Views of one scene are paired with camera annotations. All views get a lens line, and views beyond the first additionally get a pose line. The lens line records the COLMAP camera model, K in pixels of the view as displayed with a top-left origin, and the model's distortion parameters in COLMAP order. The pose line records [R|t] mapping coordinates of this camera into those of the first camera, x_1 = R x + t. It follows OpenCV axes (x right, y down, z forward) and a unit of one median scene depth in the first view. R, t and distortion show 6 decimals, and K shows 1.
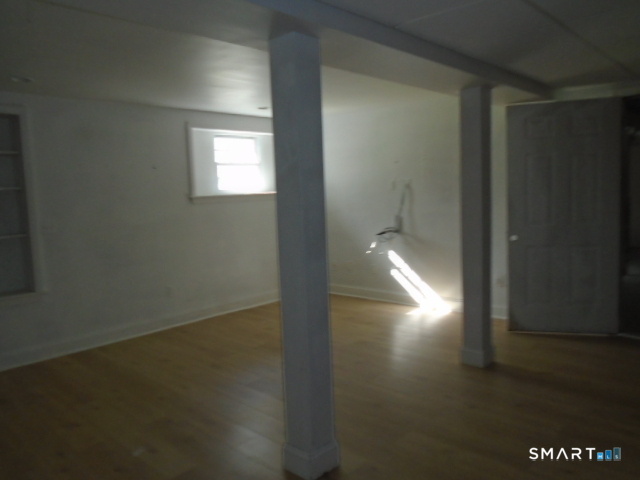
lens RADIAL K [[488.7, 0, 320.0], [0, 488.7, 240.0], [0, 0, 1]] dist [-0.010164, 0.002494]
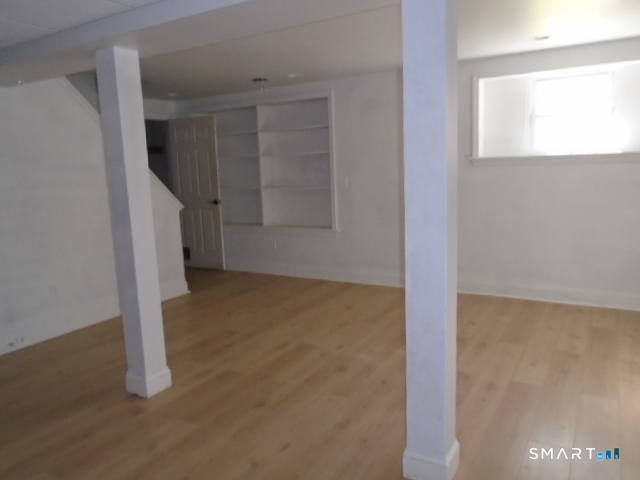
lens RADIAL K [[488.7, 0, 320.0], [0, 488.7, 240.0], [0, 0, 1]] dist [-0.010164, 0.002494]
pose [[0.207598, 0.182322, -0.961073, 0.706018], [-0.066432, 0.982837, 0.172101, -0.094221], [0.975956, 0.028118, 0.216147, 0.659904]]
